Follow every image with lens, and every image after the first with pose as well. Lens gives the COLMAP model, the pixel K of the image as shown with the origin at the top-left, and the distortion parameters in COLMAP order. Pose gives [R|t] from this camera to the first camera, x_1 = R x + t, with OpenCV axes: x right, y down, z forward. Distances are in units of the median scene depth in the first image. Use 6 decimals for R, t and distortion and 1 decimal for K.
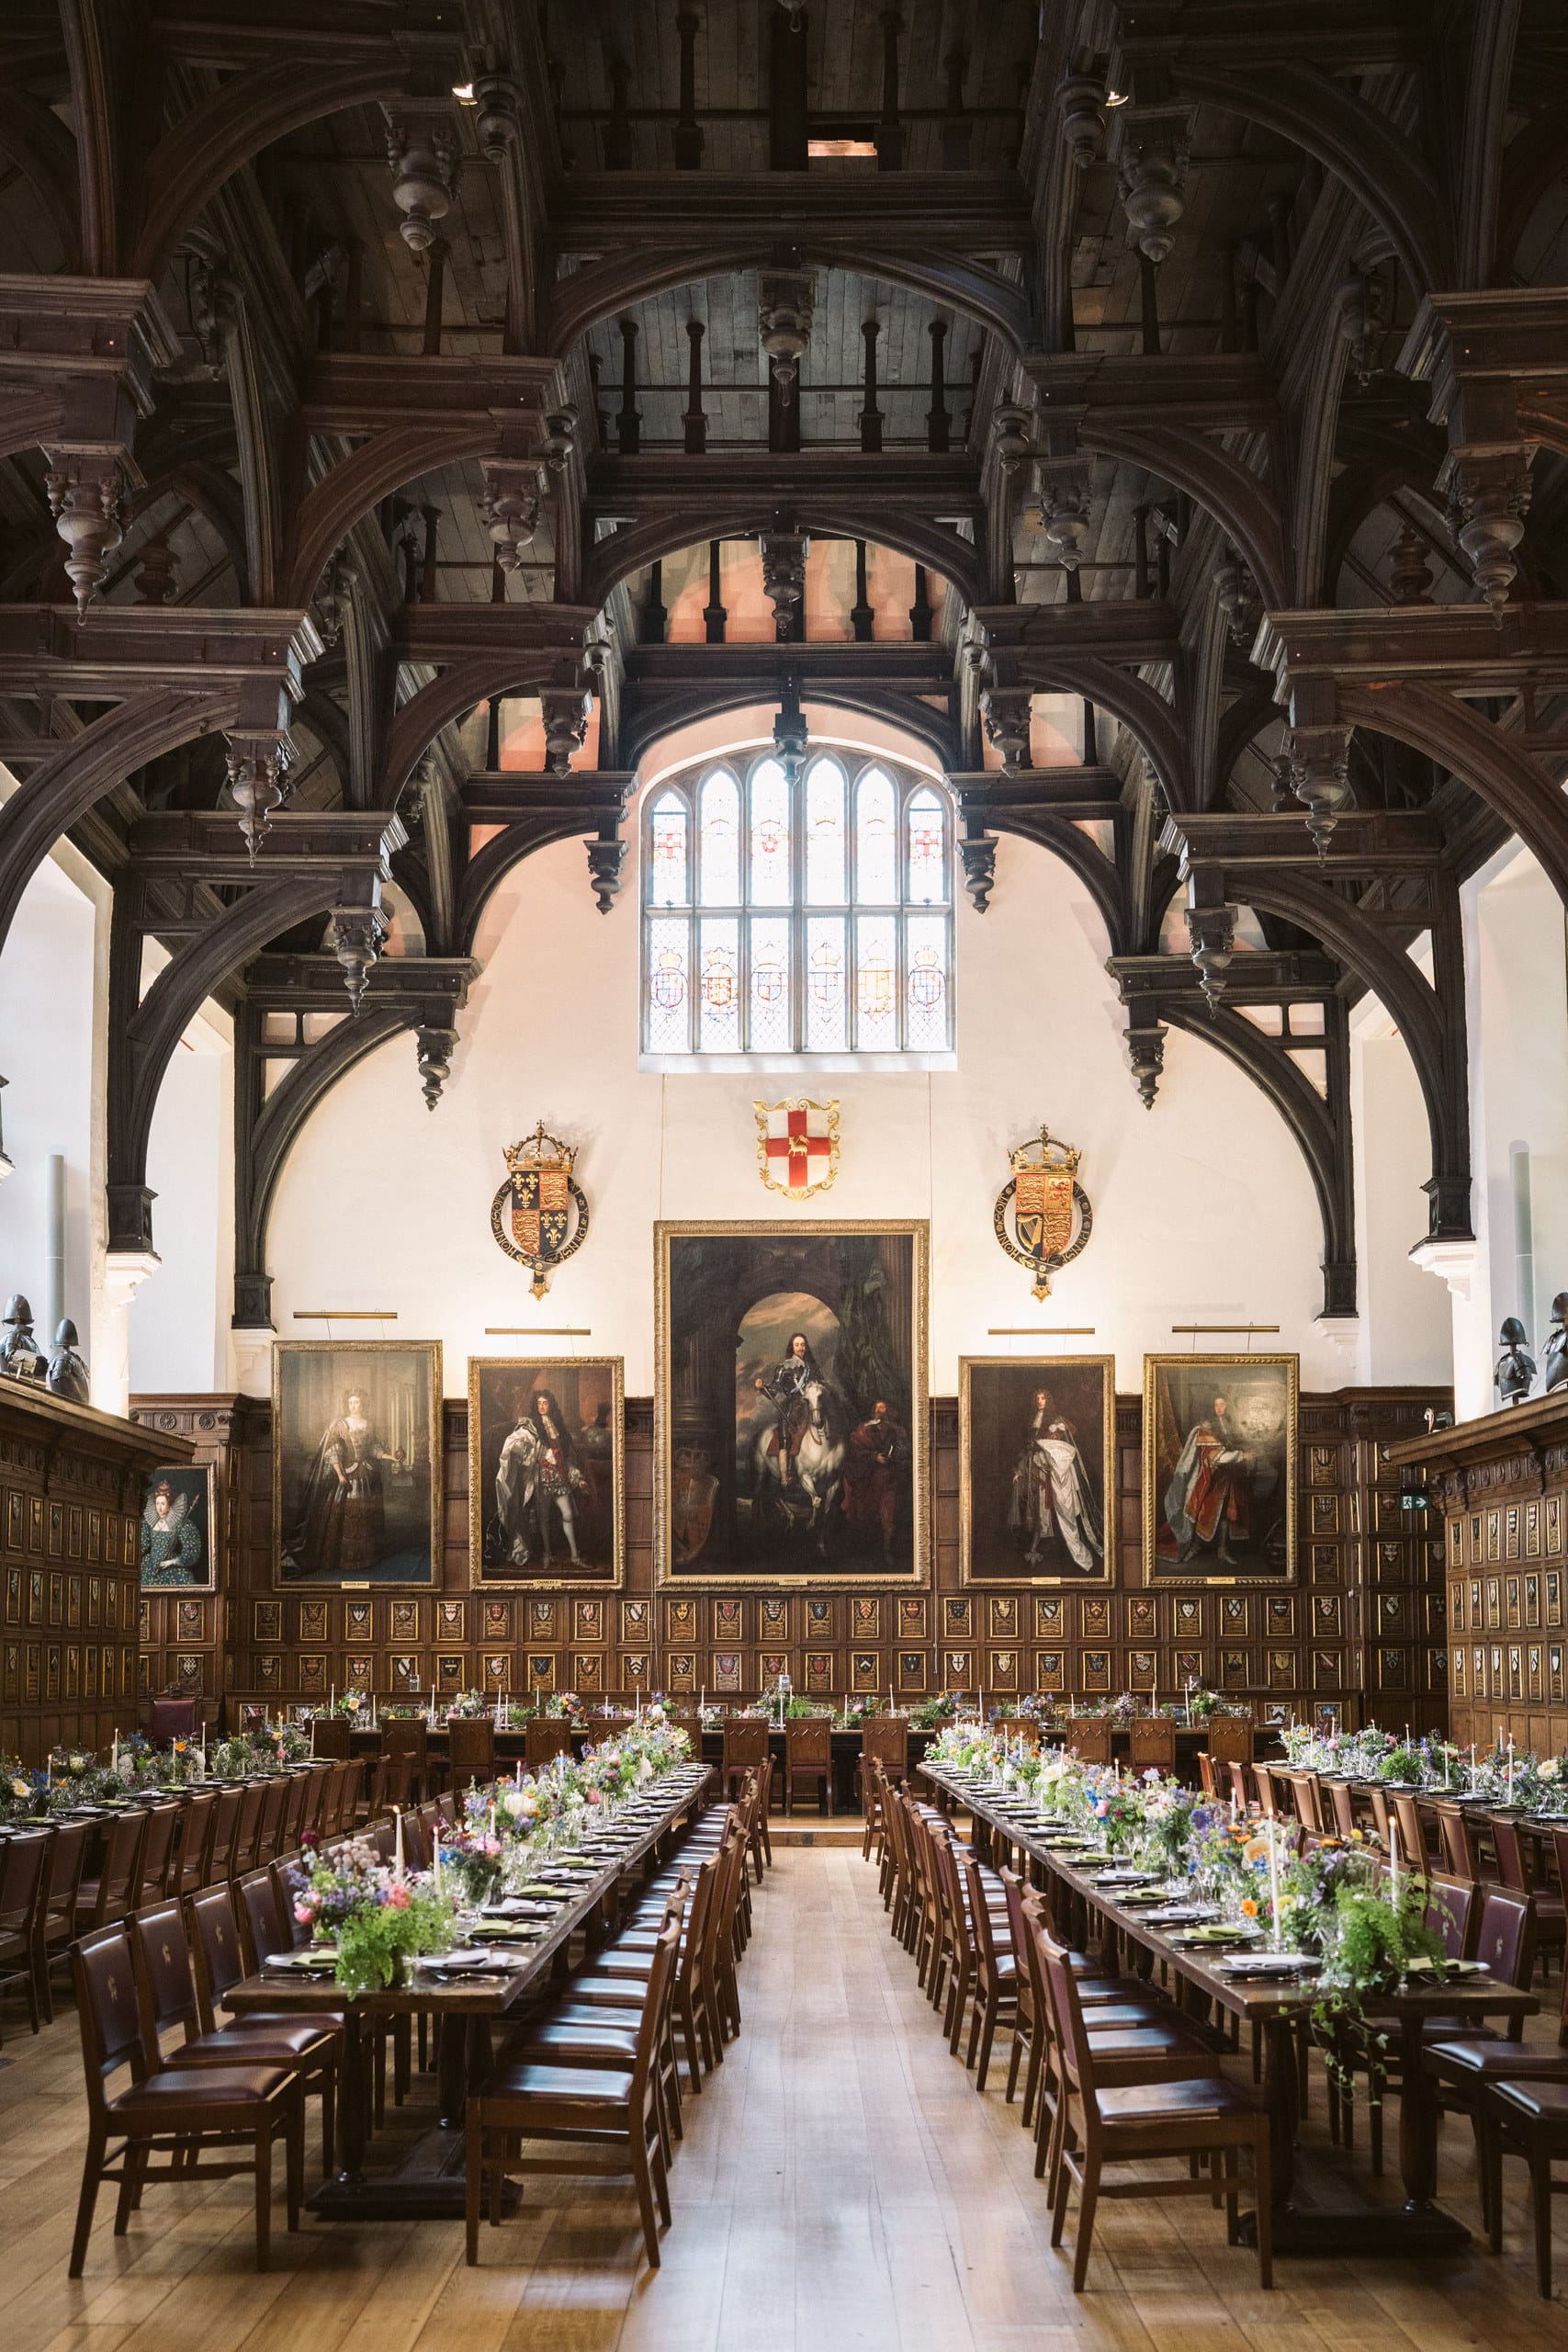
lens RADIAL K [[2454.4, 0, 800.3], [0, 2454.4, 1458.6], [0, 0, 1]] dist [-0.035697, 0.000000]
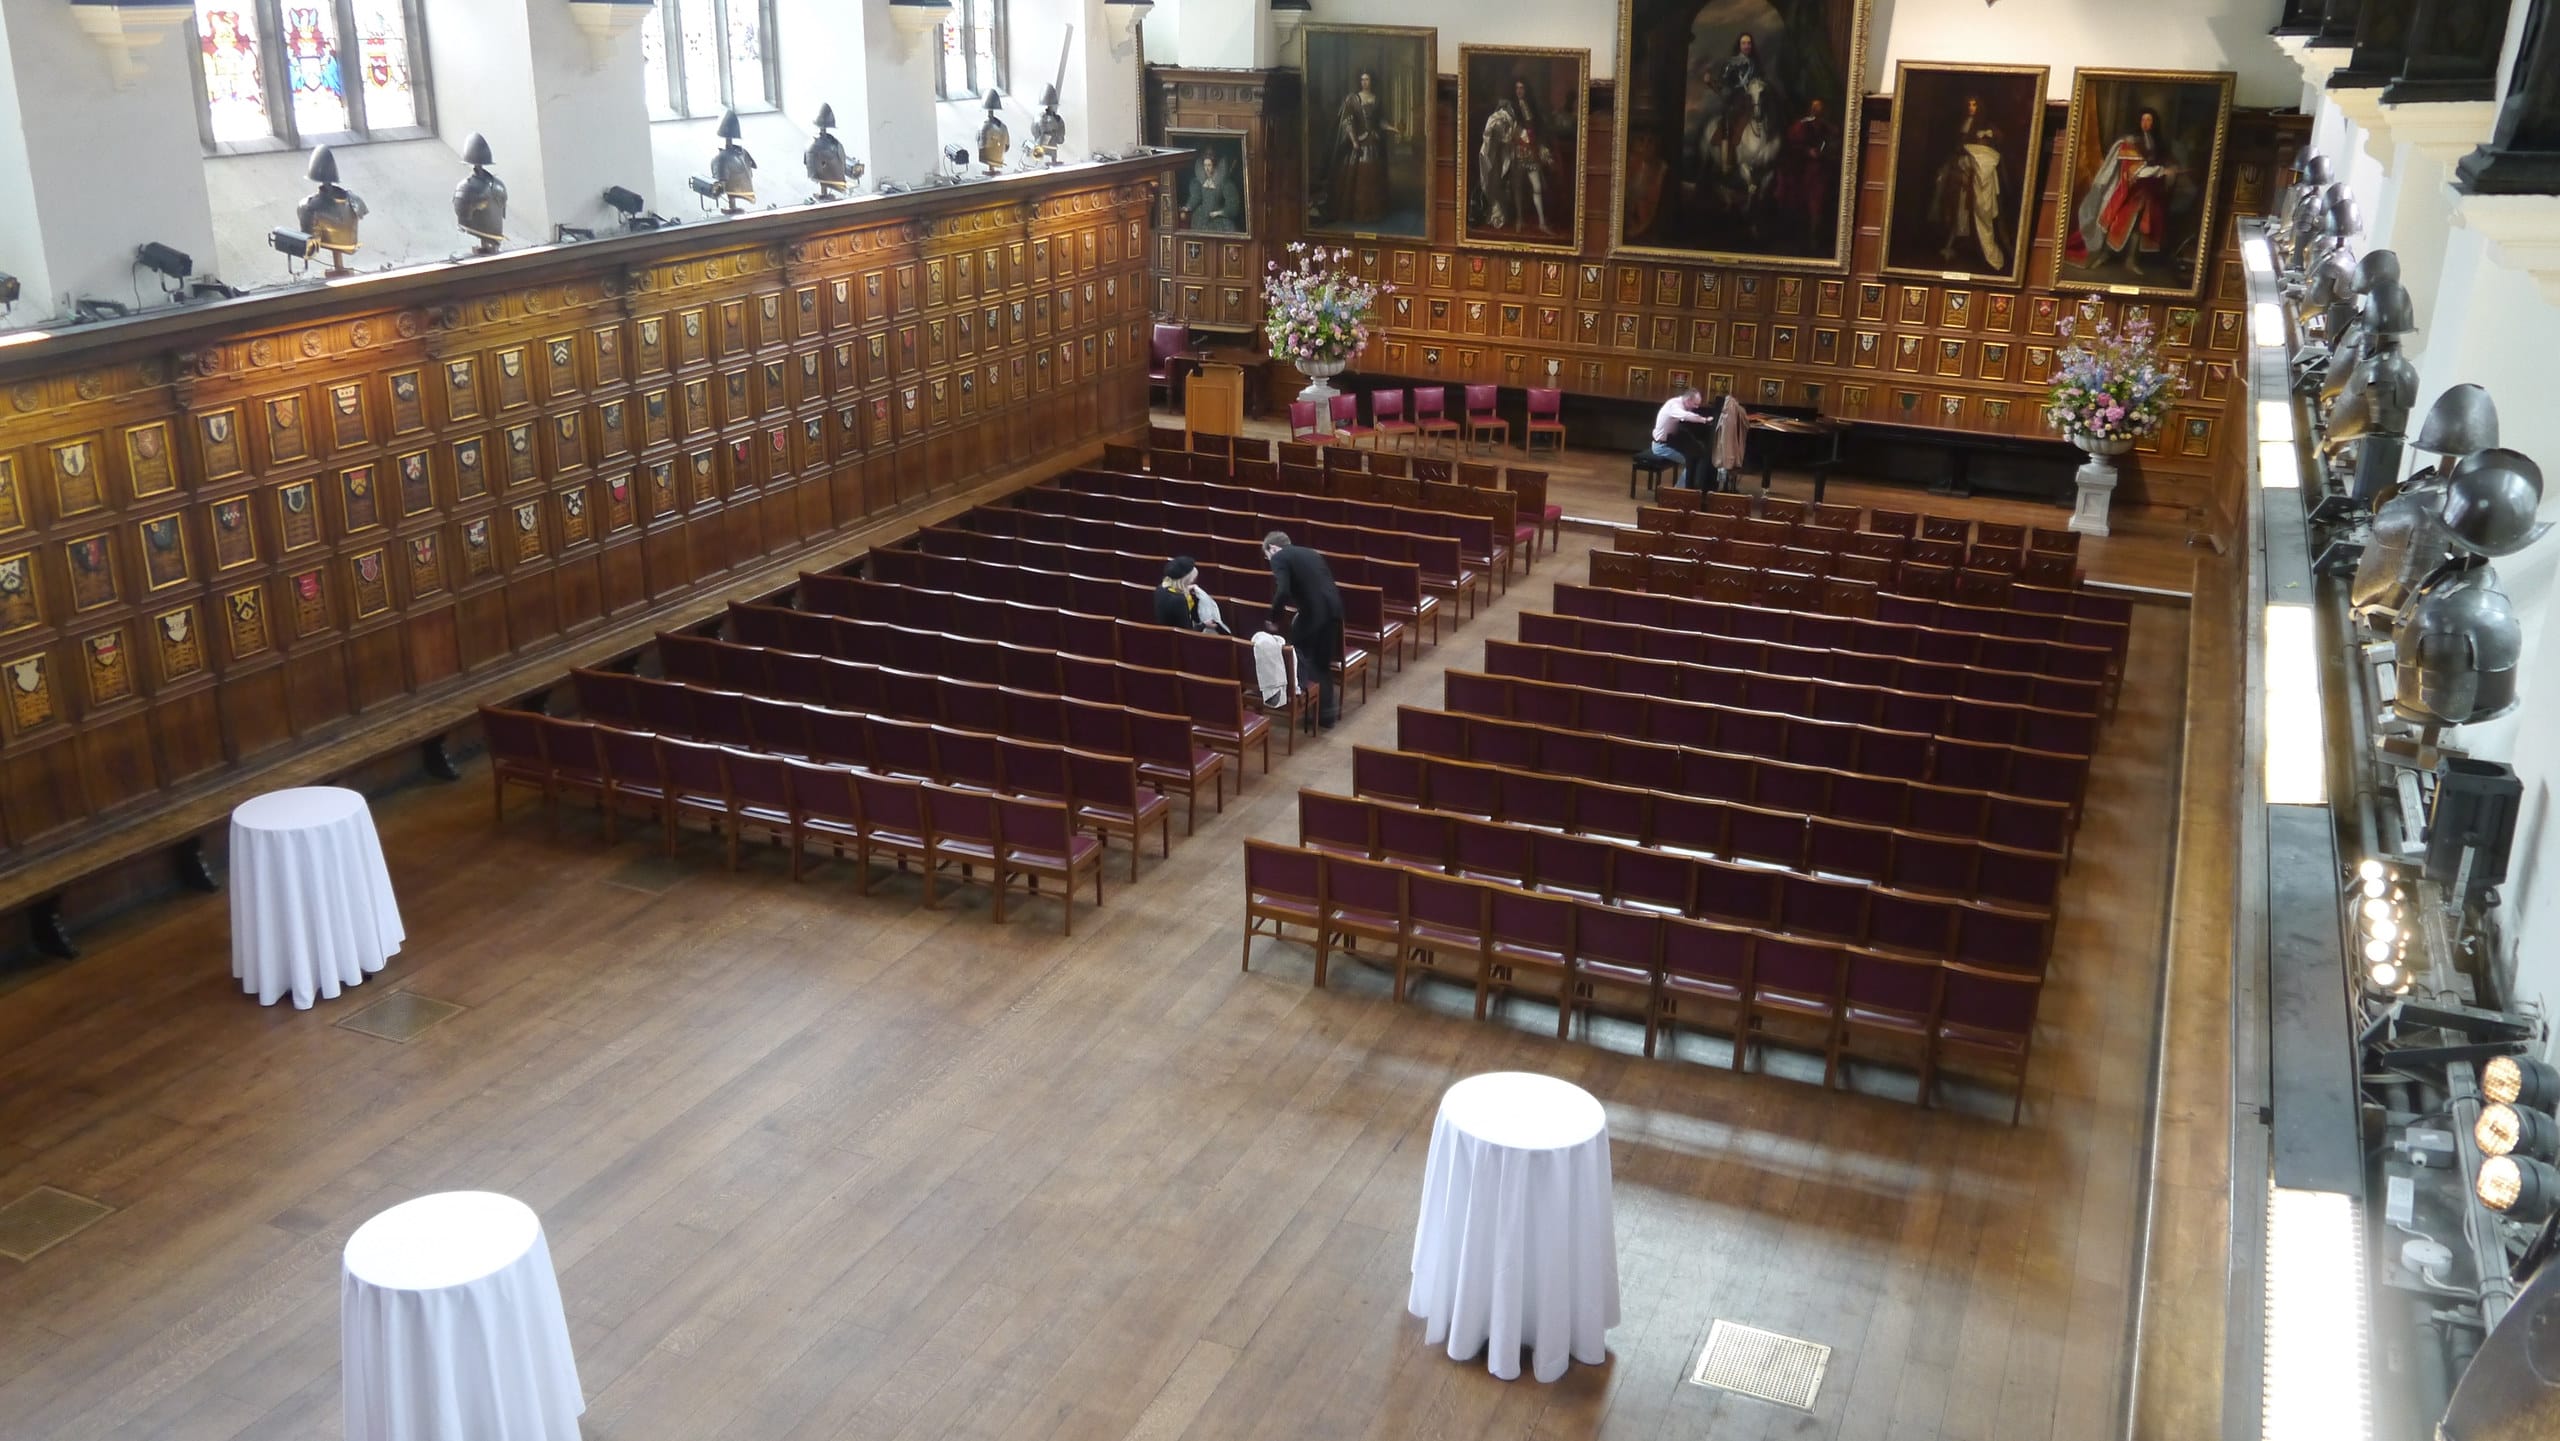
lens RADIAL K [[2190.2, 0, 1254.1], [0, 2190.2, 718.2], [0, 0, 1]] dist [-0.035161, -0.014000]
pose [[0.916309, 0.148026, -0.372111, 0.203330], [0.014055, 0.916721, 0.399281, -0.160760], [0.400226, -0.371095, 0.837919, -0.009818]]
